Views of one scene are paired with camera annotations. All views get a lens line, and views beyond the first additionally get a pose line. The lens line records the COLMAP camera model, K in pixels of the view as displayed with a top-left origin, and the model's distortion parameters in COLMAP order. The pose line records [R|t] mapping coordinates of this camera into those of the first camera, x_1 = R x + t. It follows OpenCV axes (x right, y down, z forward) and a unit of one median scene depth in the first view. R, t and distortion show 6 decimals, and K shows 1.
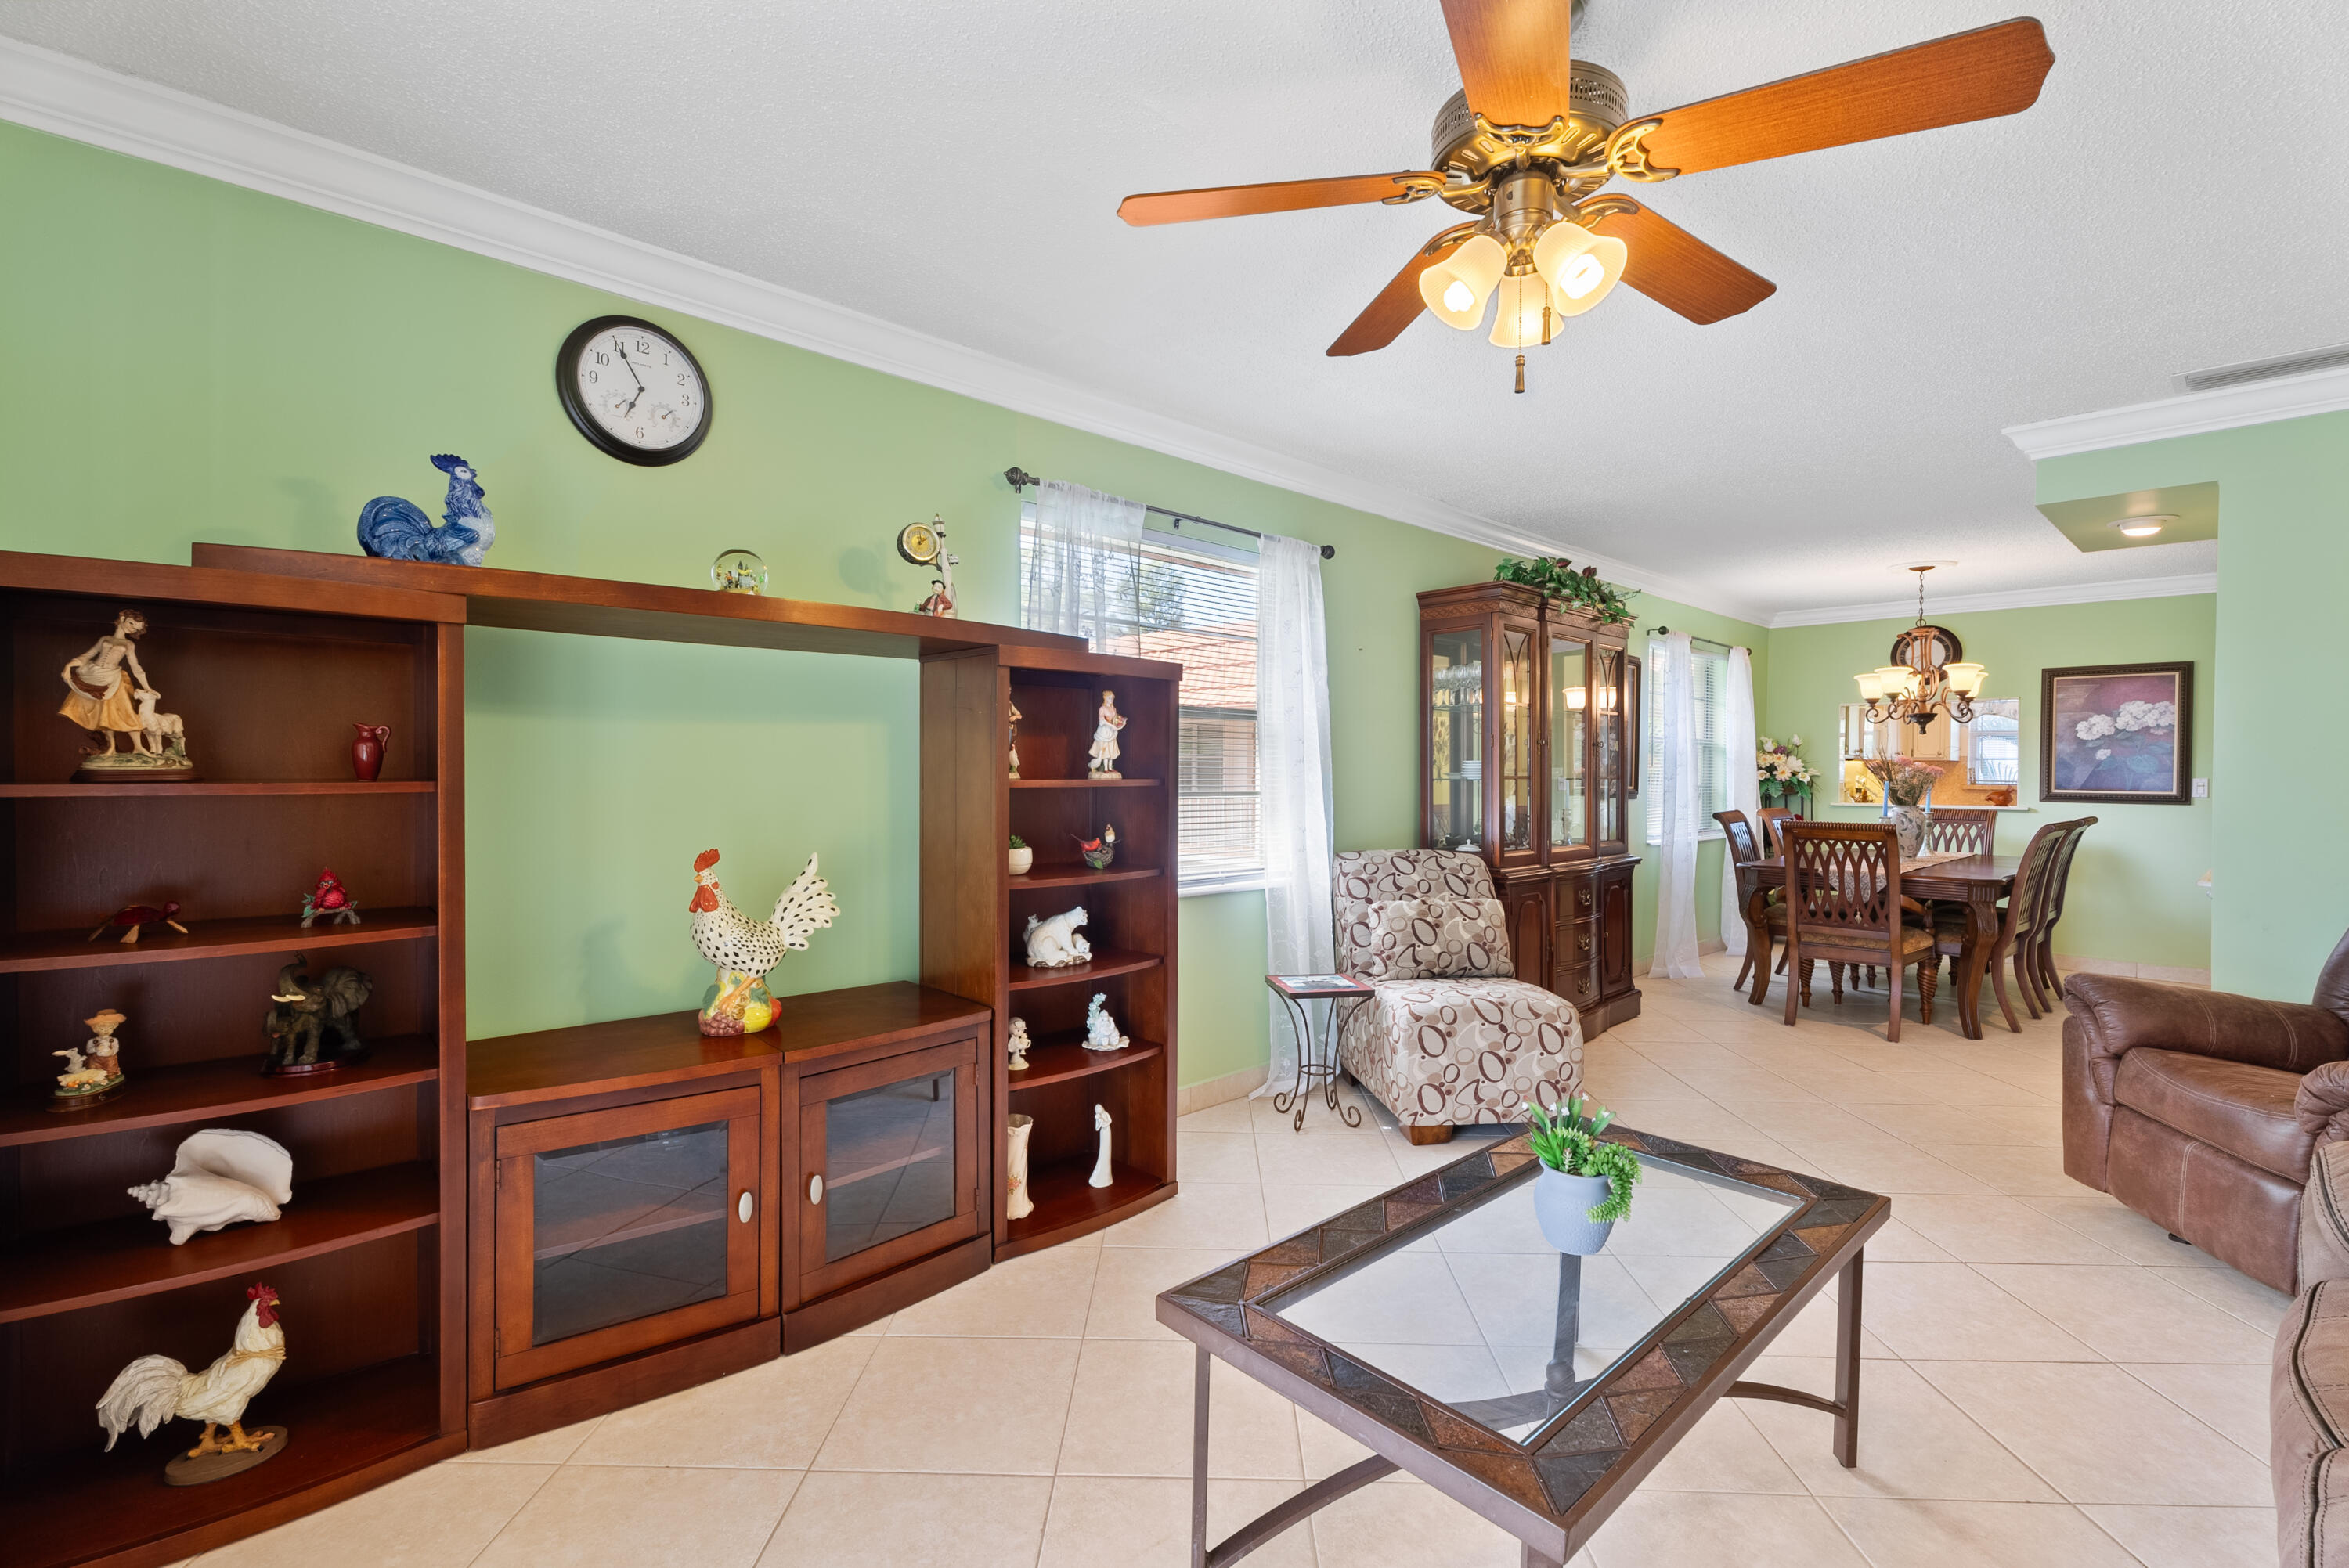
lens RADIAL K [[1069.9, 0, 1217.0], [0, 1069.9, 783.0], [0, 0, 1]] dist [0.023106, 0.000045]
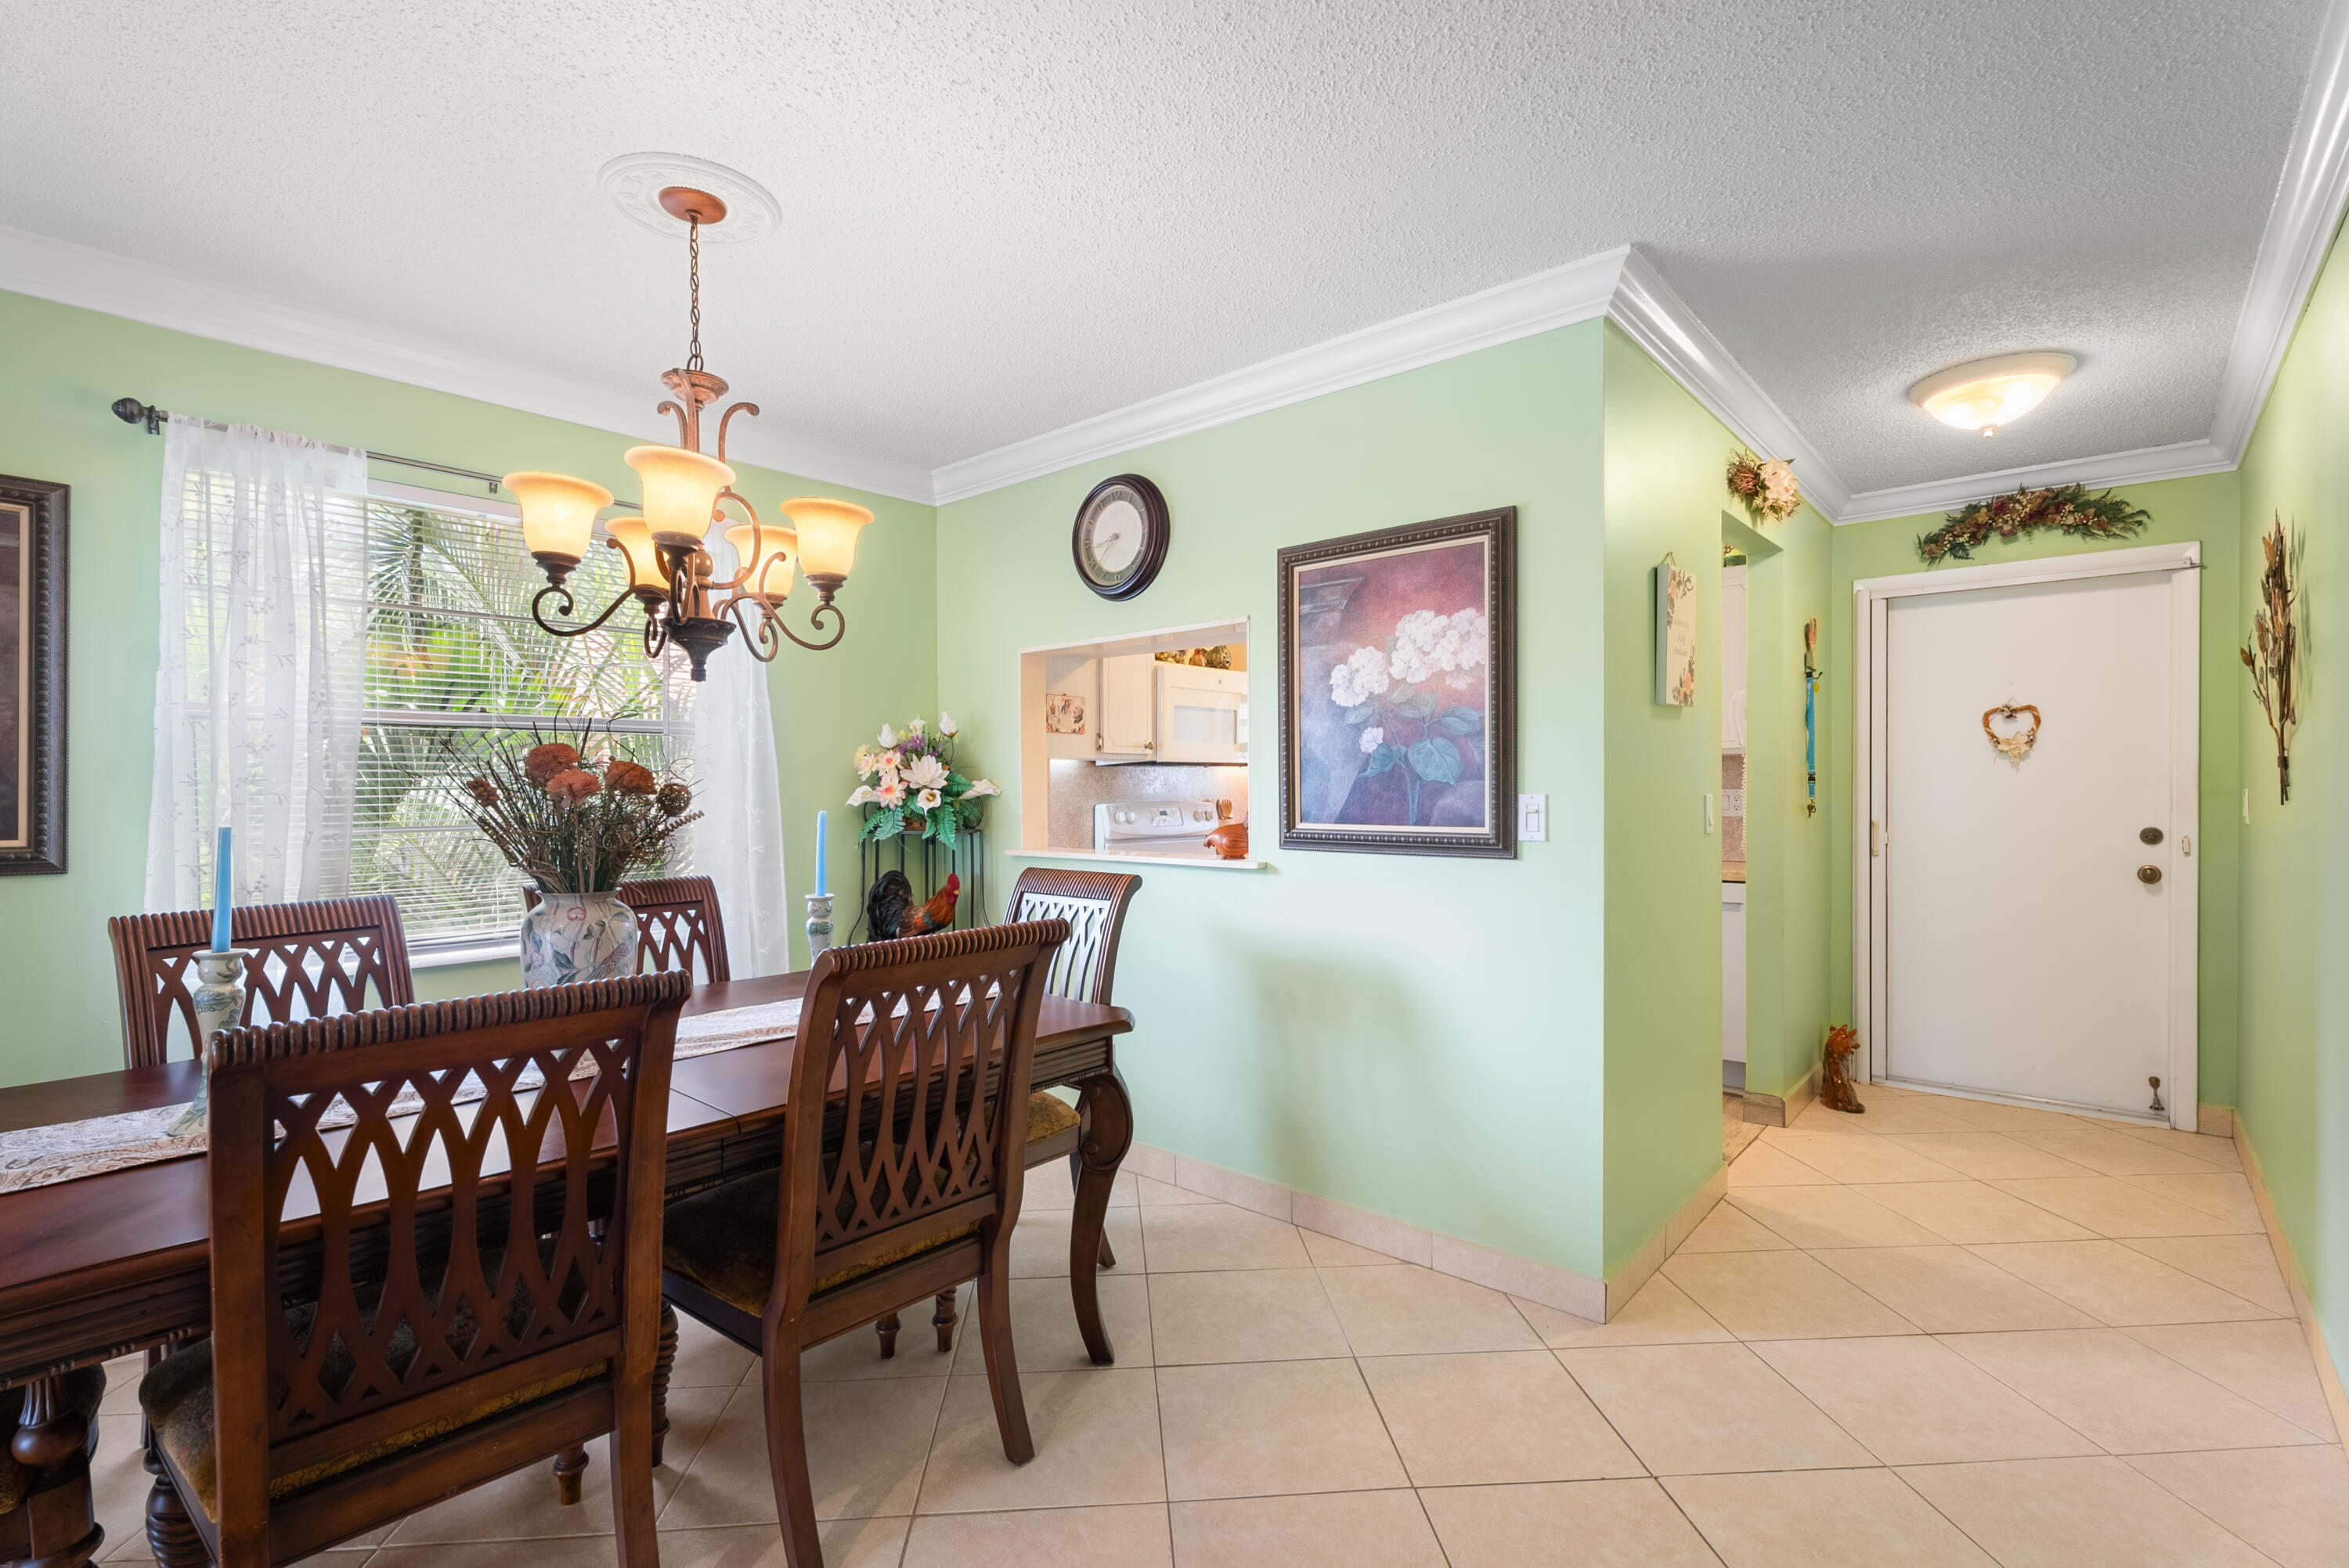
lens RADIAL K [[1047.5, 0, 1174.5], [0, 1047.5, 784.0], [0, 0, 1]] dist [0.001736, 0.000020]
pose [[0.997727, -0.012490, 0.066214, 0.800653], [0.013195, 0.999861, -0.010218, -0.006687], [-0.066077, 0.011069, 0.997753, 0.670701]]
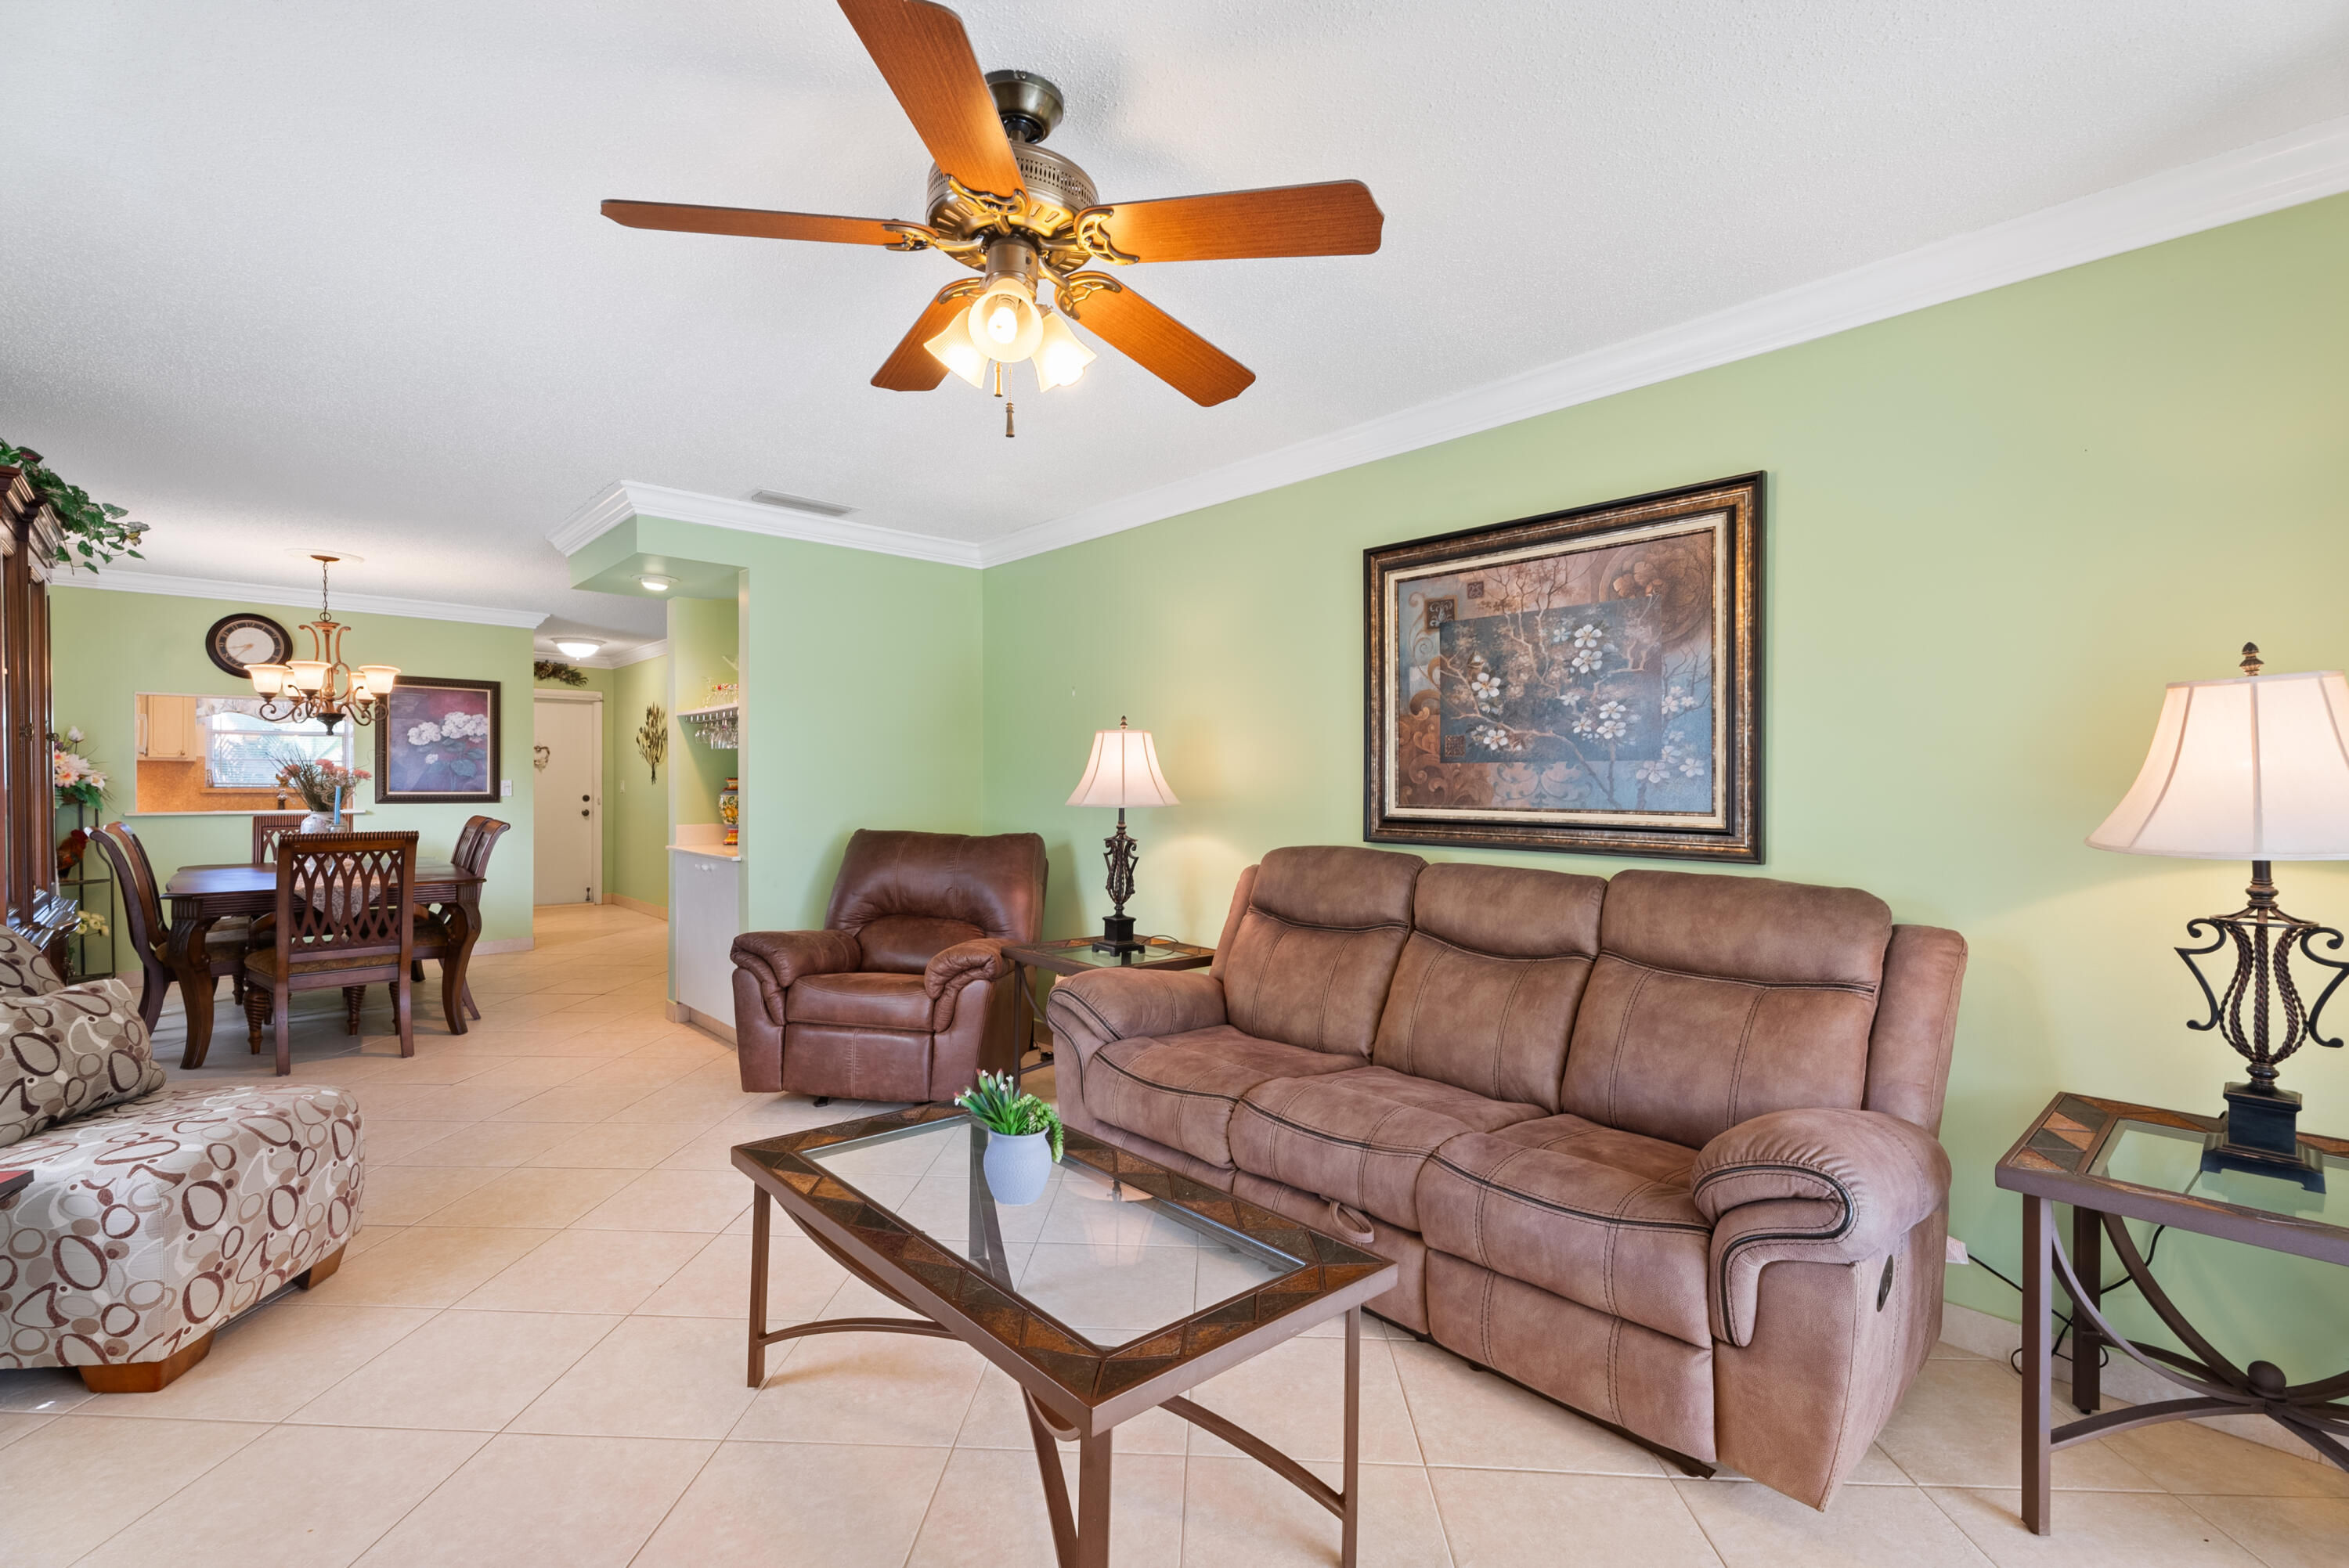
lens RADIAL K [[1047.5, 0, 1174.5], [0, 1047.5, 784.0], [0, 0, 1]] dist [0.001736, 0.000020]
pose [[0.043535, -0.009820, 0.999004, -0.231433], [0.007842, 0.999924, 0.009487, -0.005853], [-0.999021, 0.007421, 0.043609, 0.234119]]
